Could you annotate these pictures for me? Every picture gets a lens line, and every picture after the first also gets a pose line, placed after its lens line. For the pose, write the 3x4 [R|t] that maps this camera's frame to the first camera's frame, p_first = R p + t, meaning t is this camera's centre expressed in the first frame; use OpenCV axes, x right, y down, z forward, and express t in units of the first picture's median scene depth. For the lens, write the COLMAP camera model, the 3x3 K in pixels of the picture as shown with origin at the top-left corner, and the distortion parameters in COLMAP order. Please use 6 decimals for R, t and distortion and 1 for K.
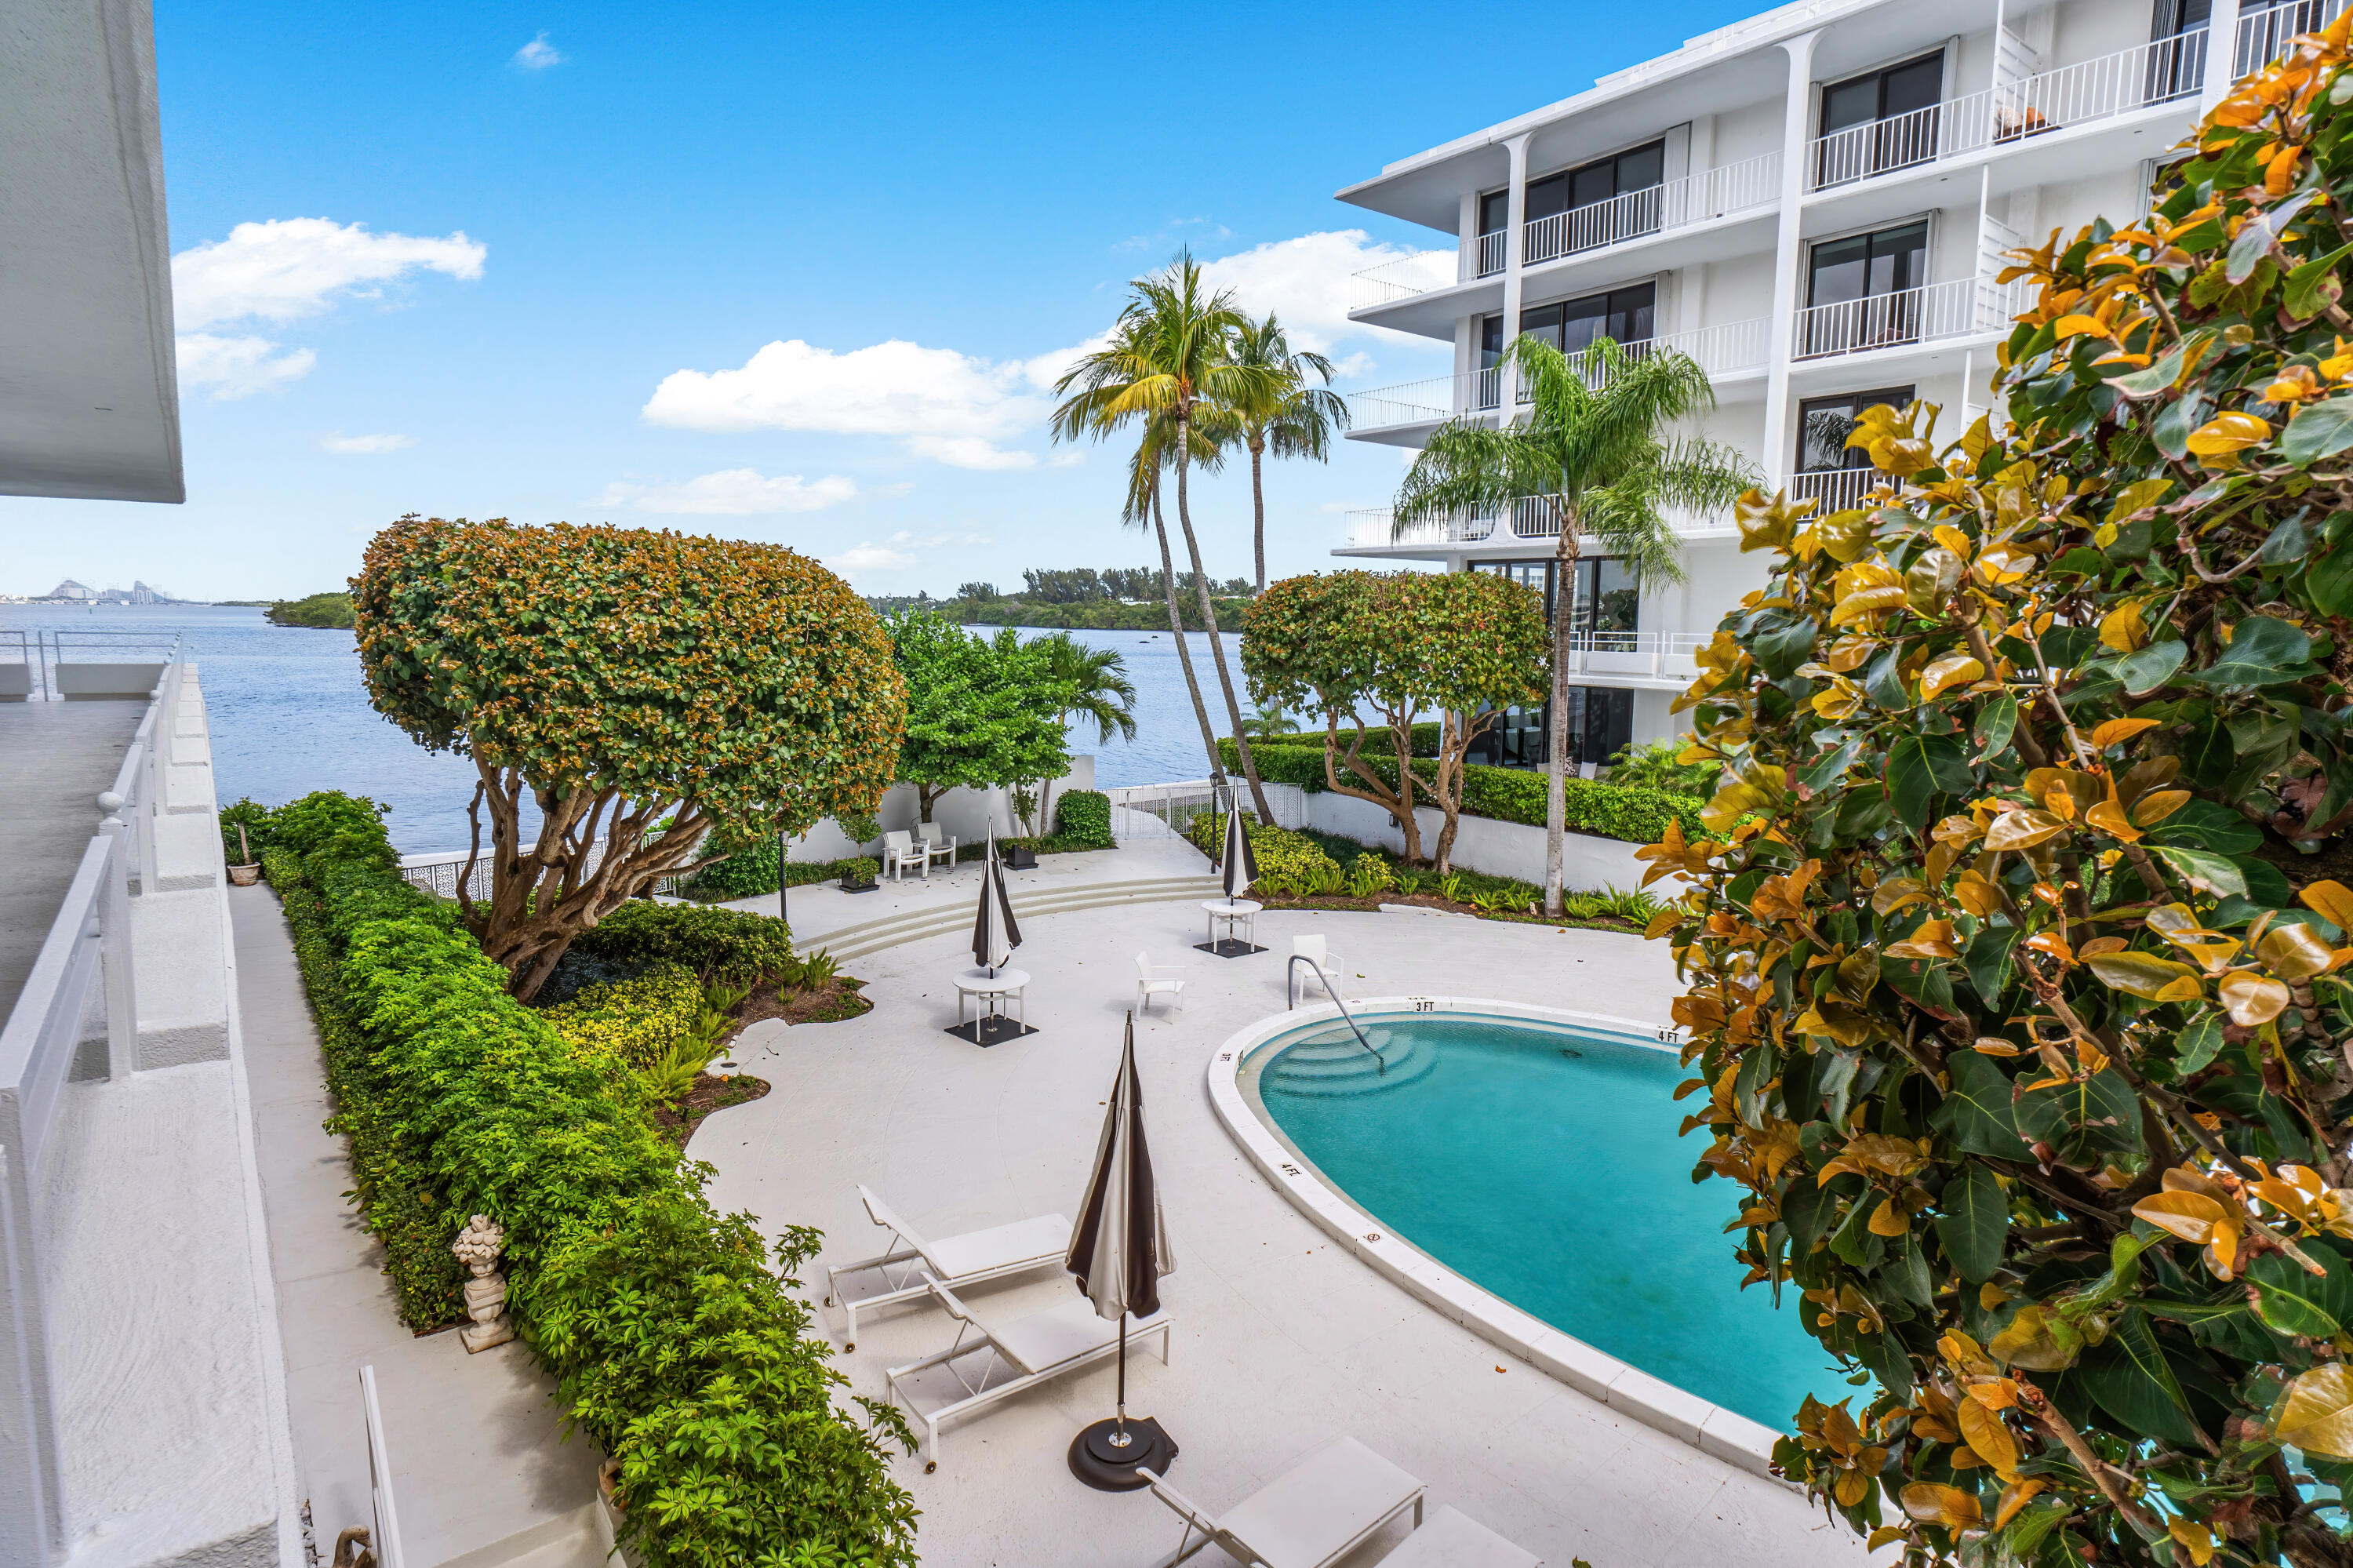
lens RADIAL K [[1366.2, 0, 1176.5], [0, 1366.2, 784.0], [0, 0, 1]] dist [-0.005743, -0.000810]
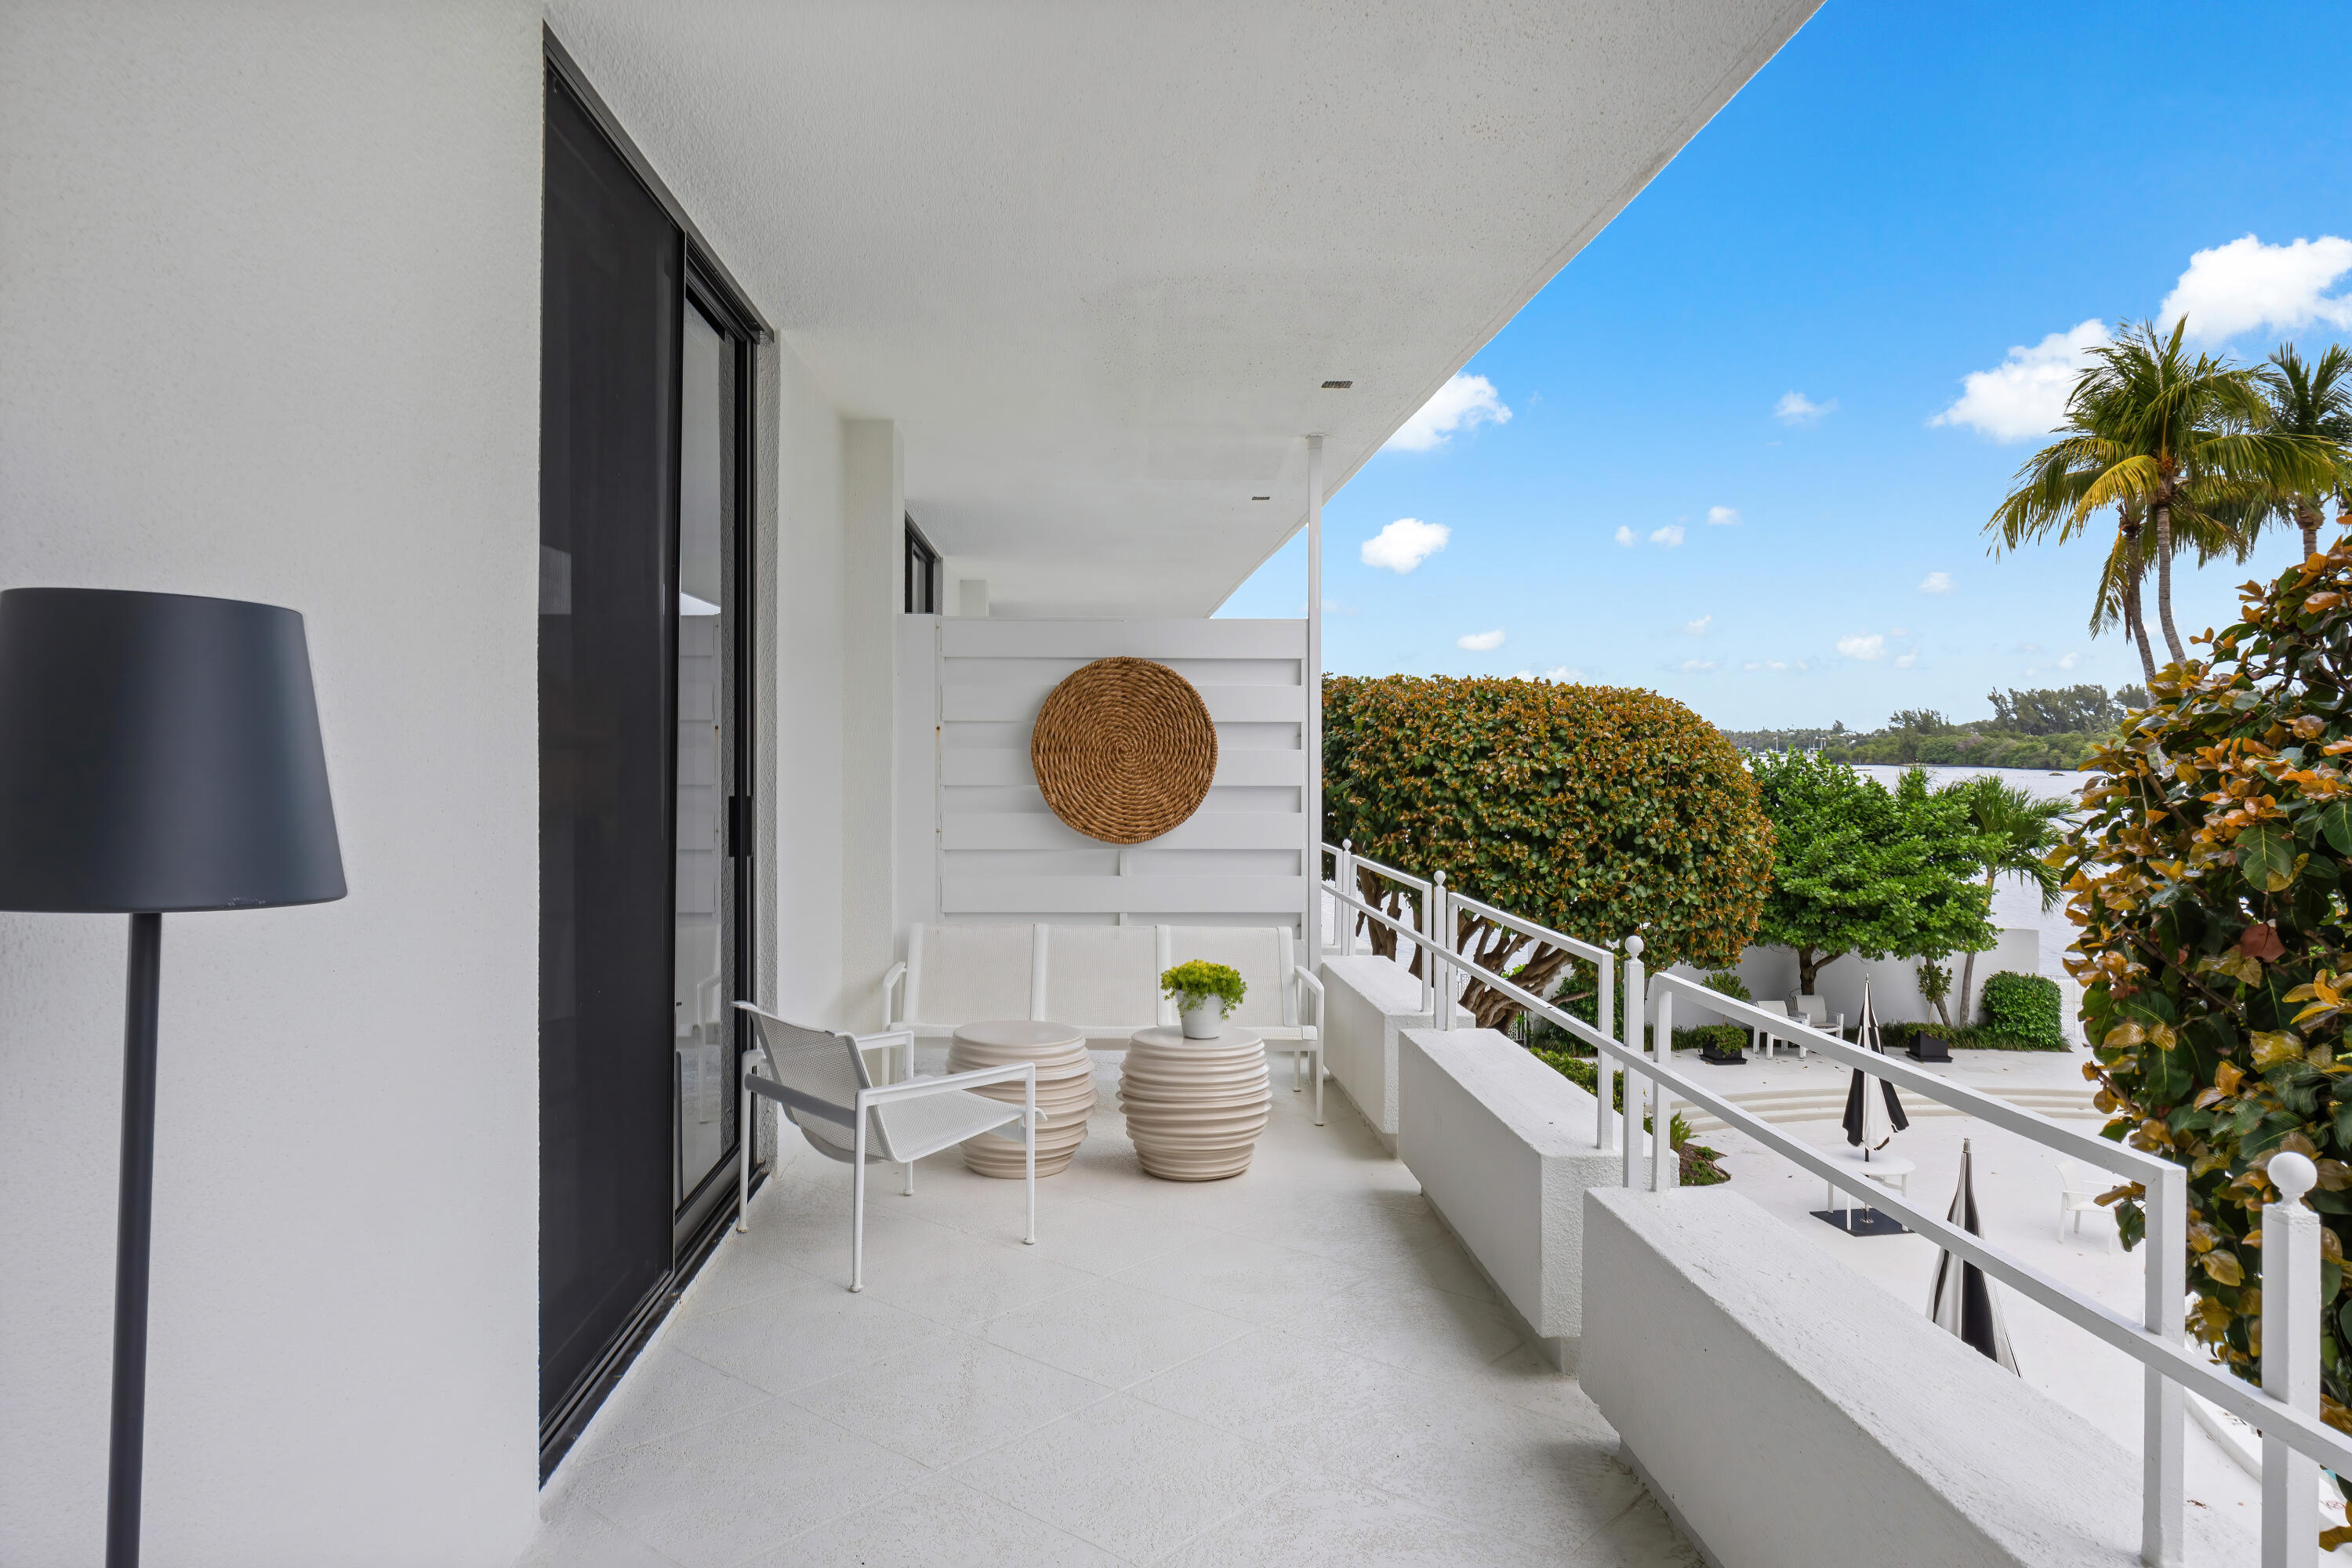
lens RADIAL K [[1667.7, 0, 1176.0], [0, 1667.7, 784.0], [0, 0, 1]] dist [0.001641, 0.001803]
pose [[0.848994, 0.002355, -0.528396, 0.075384], [-0.058063, 0.994350, -0.088861, 0.027828], [0.525202, 0.106123, 0.844335, -0.240964]]
